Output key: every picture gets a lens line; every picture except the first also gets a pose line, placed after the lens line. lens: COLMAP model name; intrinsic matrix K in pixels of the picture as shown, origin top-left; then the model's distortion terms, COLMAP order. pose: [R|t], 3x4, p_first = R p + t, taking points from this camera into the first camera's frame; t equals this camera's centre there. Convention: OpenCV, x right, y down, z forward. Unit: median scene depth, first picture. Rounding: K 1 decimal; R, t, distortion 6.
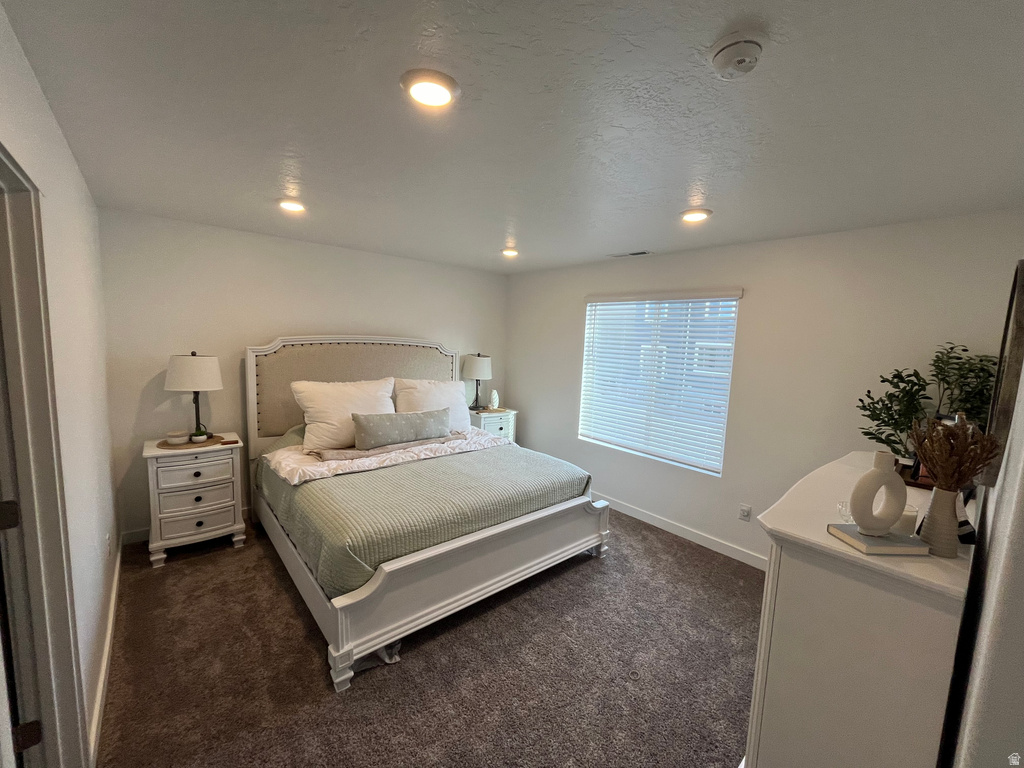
lens RADIAL K [[417.7, 0, 512.0], [0, 417.7, 384.0], [0, 0, 1]] dist [-0.000746, 0.000154]
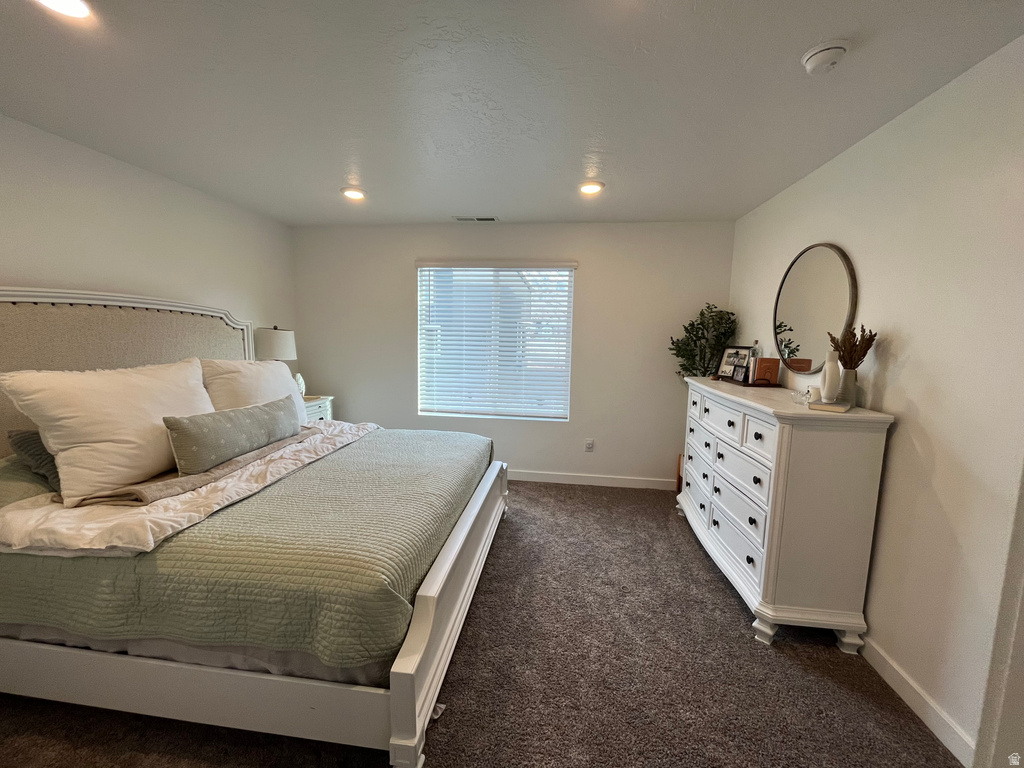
lens RADIAL K [[417.7, 0, 512.0], [0, 417.7, 384.0], [0, 0, 1]] dist [-0.000746, 0.000154]
pose [[0.738780, -0.107997, 0.665238, -0.409842], [0.087356, 0.994095, 0.064372, 0.028460], [-0.668261, 0.010556, 0.743852, 0.232346]]
